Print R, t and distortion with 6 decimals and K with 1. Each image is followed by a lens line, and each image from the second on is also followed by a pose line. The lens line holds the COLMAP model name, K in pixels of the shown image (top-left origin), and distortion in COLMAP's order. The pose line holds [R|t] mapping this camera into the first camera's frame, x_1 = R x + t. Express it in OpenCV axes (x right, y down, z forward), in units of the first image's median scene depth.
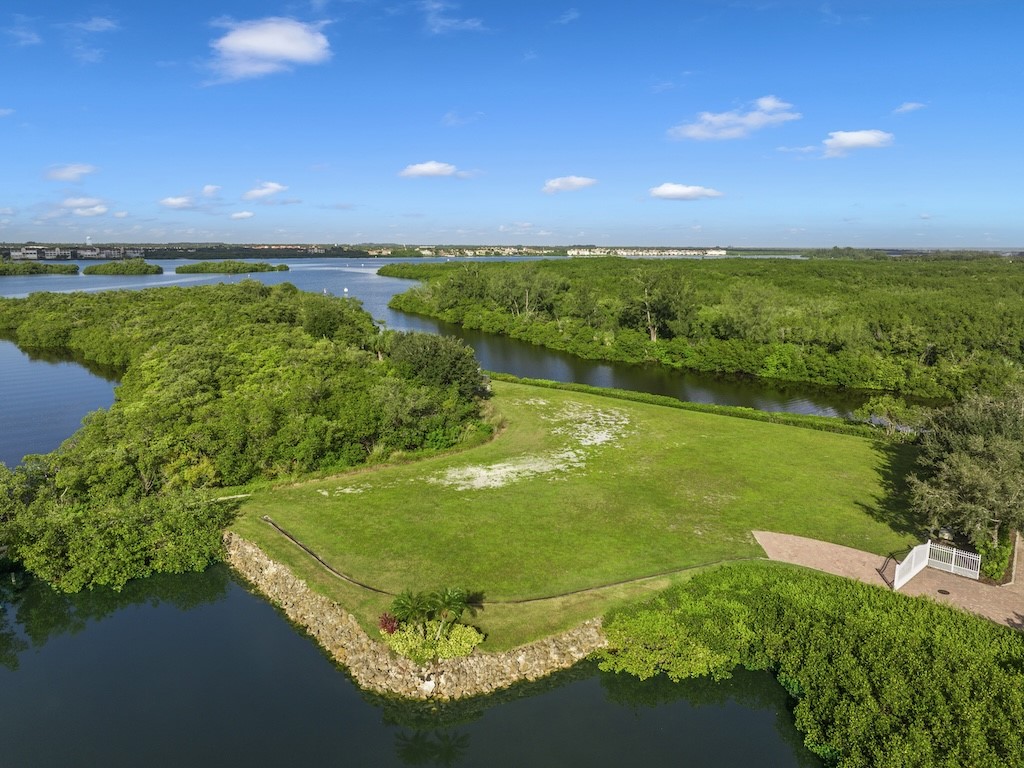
lens RADIAL K [[733.9, 0, 514.2], [0, 733.9, 365.0], [0, 0, 1]] dist [-0.037616, -0.003736]
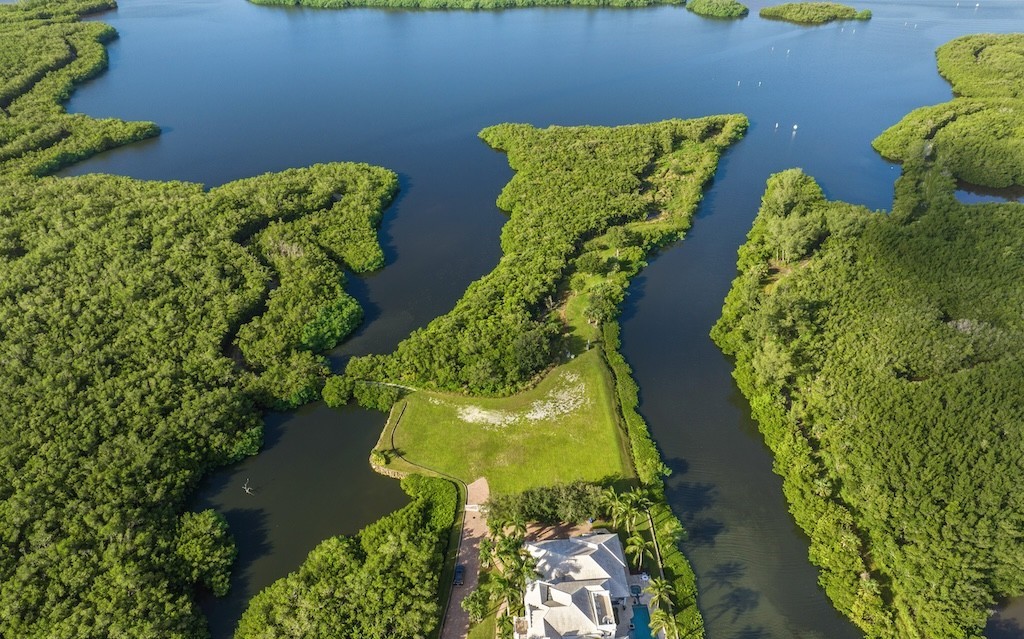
lens RADIAL K [[744.4, 0, 518.2], [0, 744.4, 320.1], [0, 0, 1]] dist [-0.006063, -0.002049]
pose [[0.647684, 0.403950, -0.646011, 1.791507], [-0.109923, 0.888556, 0.445405, -1.488908], [0.753938, -0.217471, 0.619907, -0.634198]]
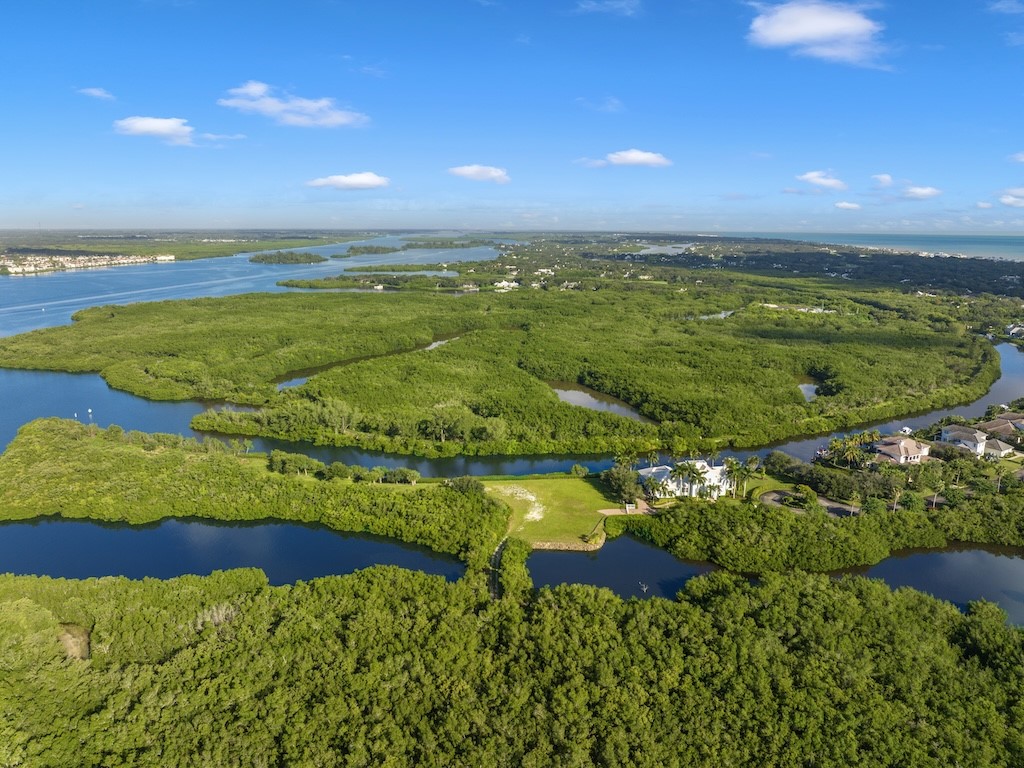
lens RADIAL K [[717.0, 0, 512.0], [0, 717.0, 384.0], [0, 0, 1]] dist [-0.031413, 0.002927]
pose [[0.713883, -0.152559, 0.683445, -2.543251], [0.110181, 0.988294, 0.105519, -0.932956], [-0.691543, -0.000025, 0.722335, -1.643403]]
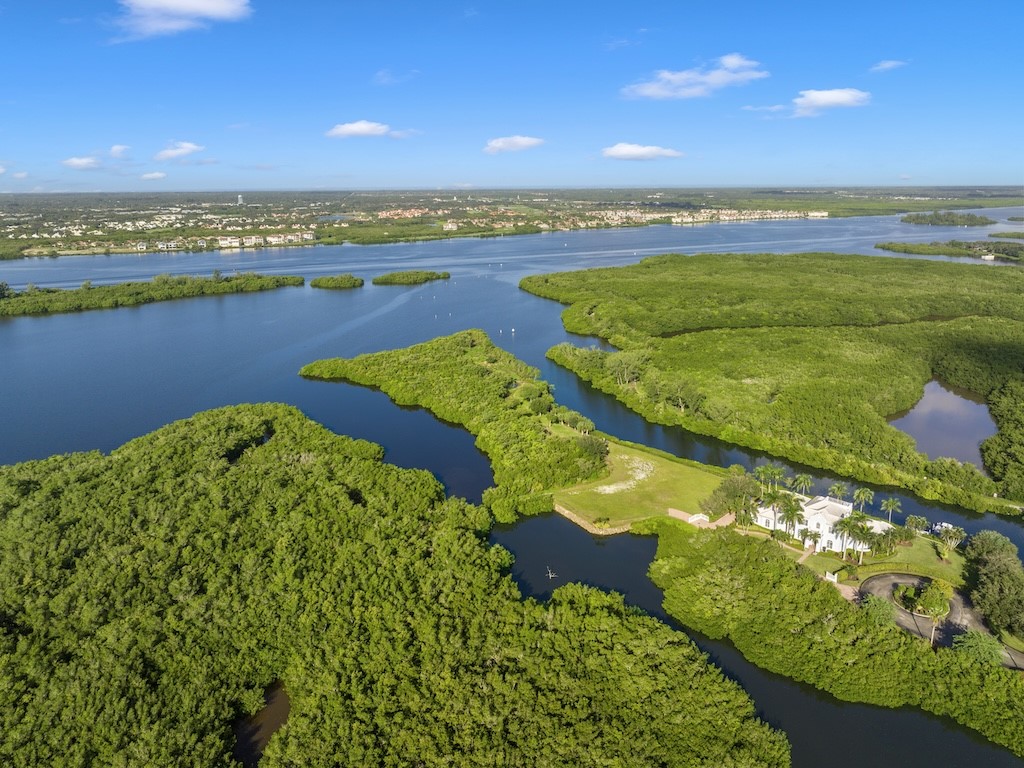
lens RADIAL K [[719.0, 0, 512.8], [0, 719.0, 366.3], [0, 0, 1]] dist [-0.035151, -0.002801]
pose [[0.988888, 0.021092, -0.147159, 0.004582], [-0.007777, 0.995868, 0.090479, -0.796494], [0.148460, -0.088329, 0.984966, -2.626113]]
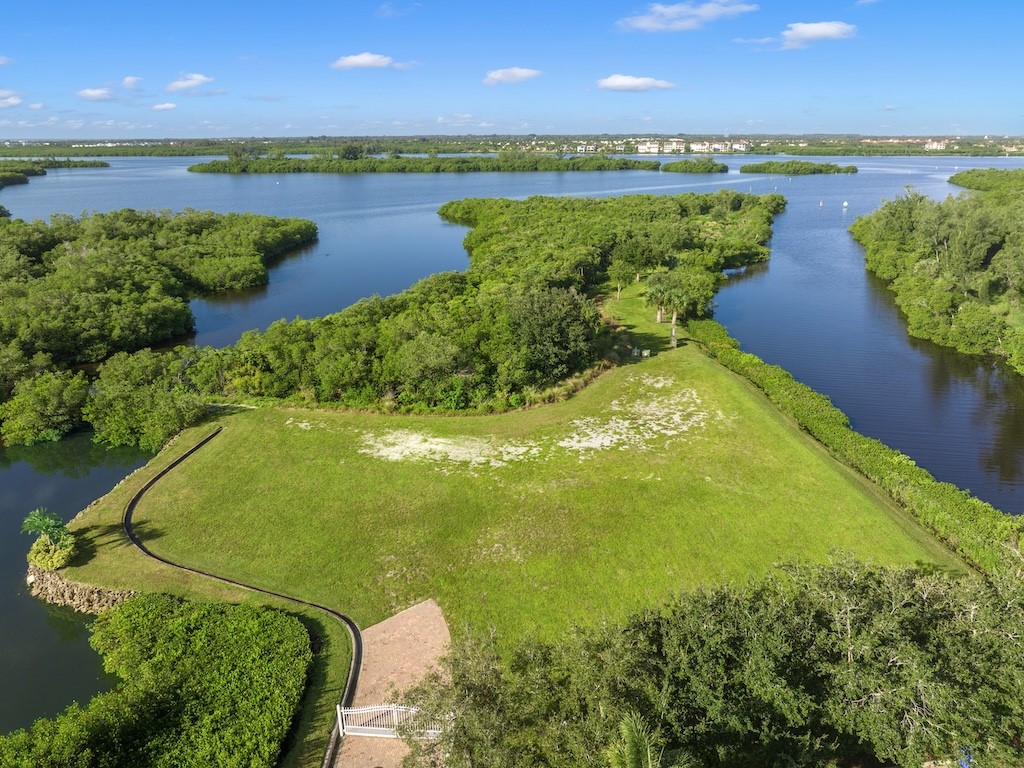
lens RADIAL K [[719.0, 0, 512.8], [0, 719.0, 366.3], [0, 0, 1]] dist [-0.035151, -0.002801]
pose [[0.684146, 0.211516, -0.698001, 0.705541], [-0.104456, 0.975574, 0.193246, -0.160828], [0.721826, -0.059299, 0.689529, 0.393843]]
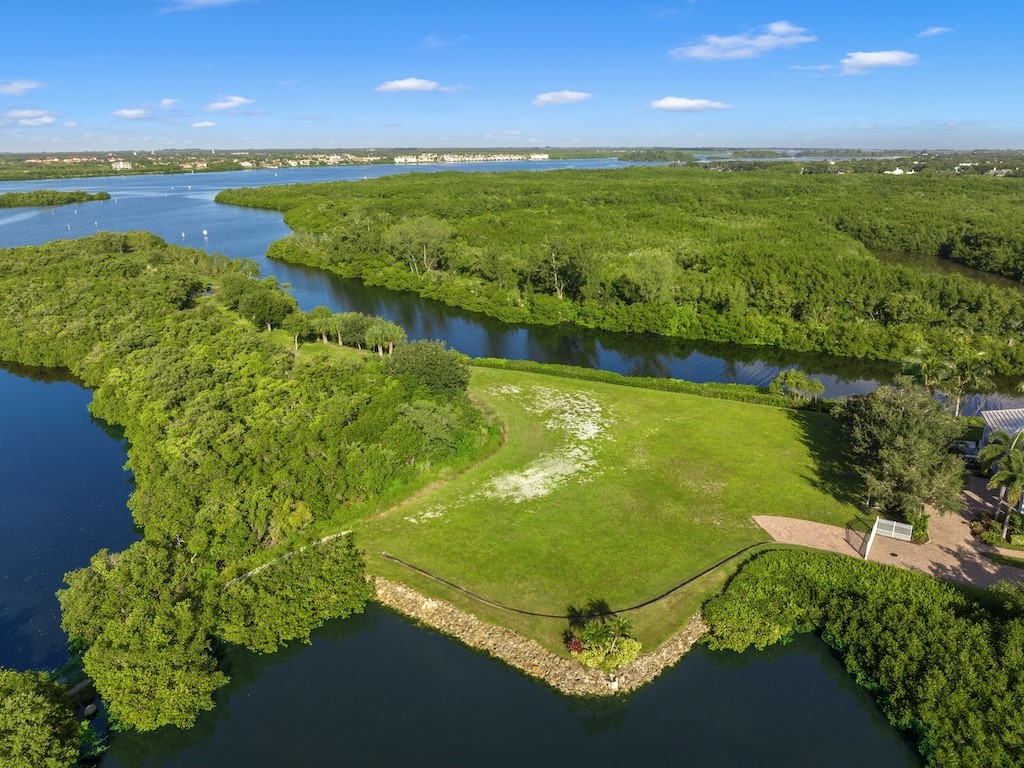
lens RADIAL K [[725.0, 0, 513.0], [0, 725.0, 357.9], [0, 0, 1]] dist [-0.039452, -0.003811]
pose [[0.971163, -0.076631, 0.225767, -0.301536], [0.048050, 0.990417, 0.129481, -0.202566], [-0.233526, -0.114899, 0.965538, -0.127930]]
